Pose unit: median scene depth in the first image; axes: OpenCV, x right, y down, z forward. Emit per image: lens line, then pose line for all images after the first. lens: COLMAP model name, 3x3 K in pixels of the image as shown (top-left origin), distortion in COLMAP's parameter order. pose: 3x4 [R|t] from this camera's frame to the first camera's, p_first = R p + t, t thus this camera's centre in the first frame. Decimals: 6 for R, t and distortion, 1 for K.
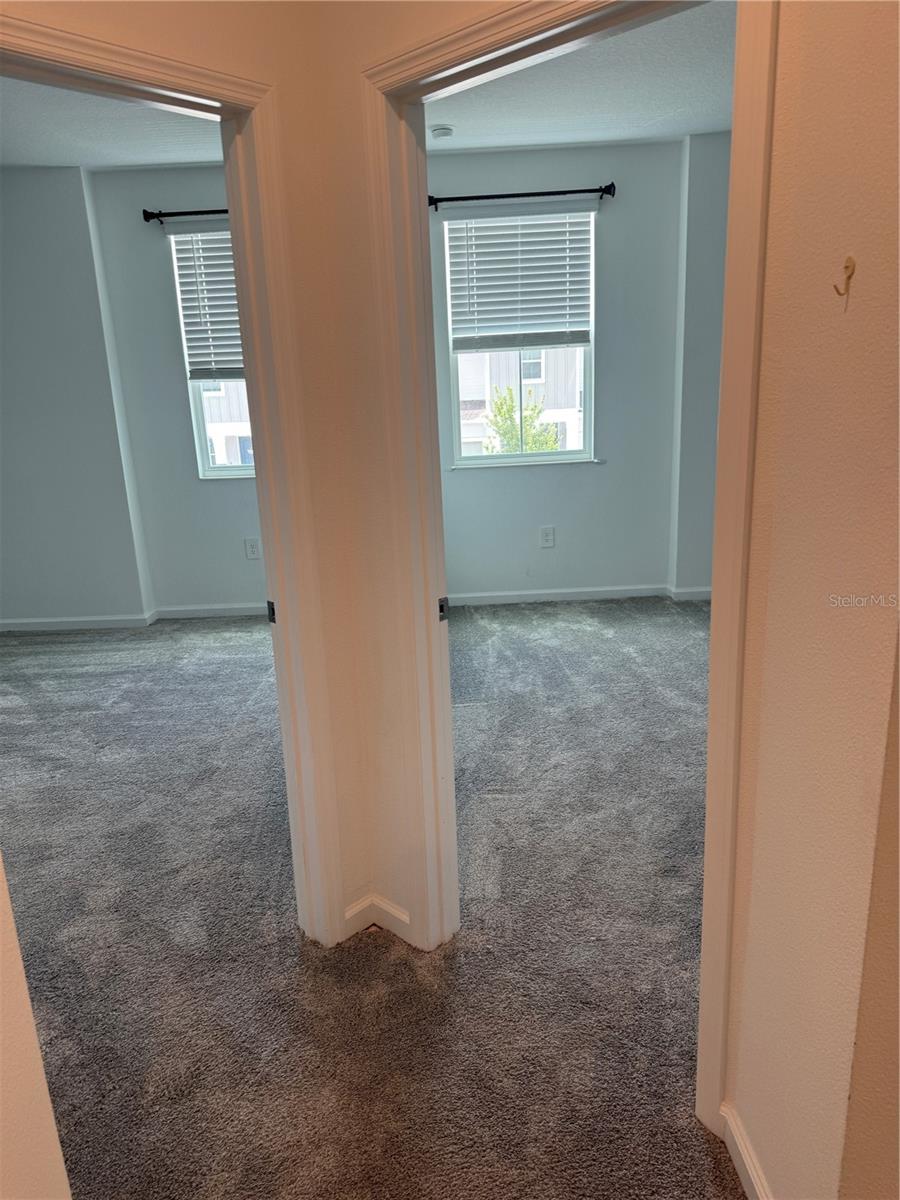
lens RADIAL K [[841.1, 0, 441.4], [0, 841.1, 606.3], [0, 0, 1]] dist [0.072954, -0.094939]
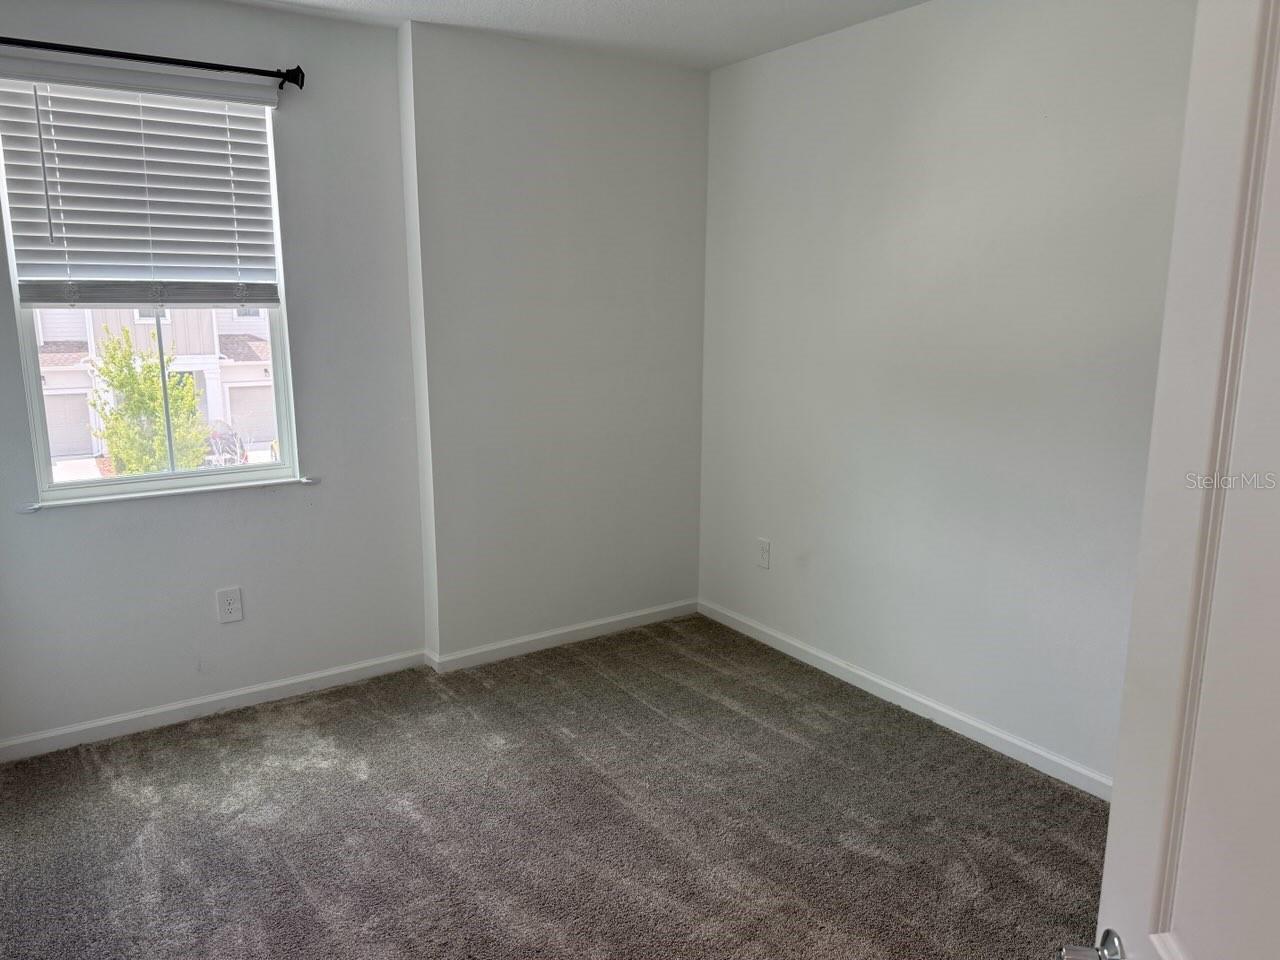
lens RADIAL K [[897.2, 0, 645.7], [0, 897.2, 484.1], [0, 0, 1]] dist [0.072954, -0.094939]
pose [[0.827361, -0.059754, 0.558483, 0.014412], [0.105687, 0.993126, -0.050312, -0.127855], [-0.551638, 0.100651, 0.827989, 0.336465]]
